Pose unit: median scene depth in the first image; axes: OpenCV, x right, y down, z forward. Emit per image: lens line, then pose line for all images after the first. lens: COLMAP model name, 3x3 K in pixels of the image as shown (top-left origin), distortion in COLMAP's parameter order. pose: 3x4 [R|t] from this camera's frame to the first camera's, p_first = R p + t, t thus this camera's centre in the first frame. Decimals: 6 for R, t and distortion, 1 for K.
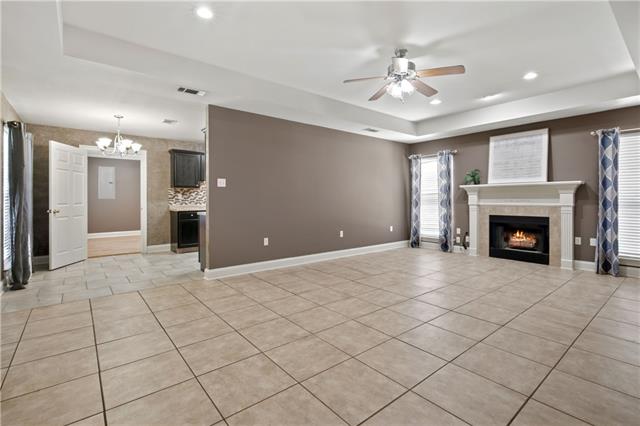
lens RADIAL K [[297.6, 0, 321.1], [0, 297.6, 199.0], [0, 0, 1]] dist [0.002369, 0.000197]
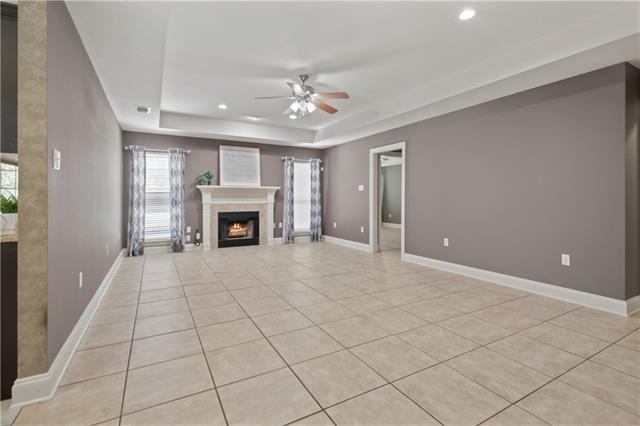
lens RADIAL K [[297.6, 0, 321.1], [0, 297.6, 199.0], [0, 0, 1]] dist [0.002369, 0.000197]
pose [[0.173937, -0.000003, 0.984757, -0.537964], [-0.002212, 0.999997, 0.000394, 0.000962], [-0.984754, -0.002246, 0.173937, 0.427713]]
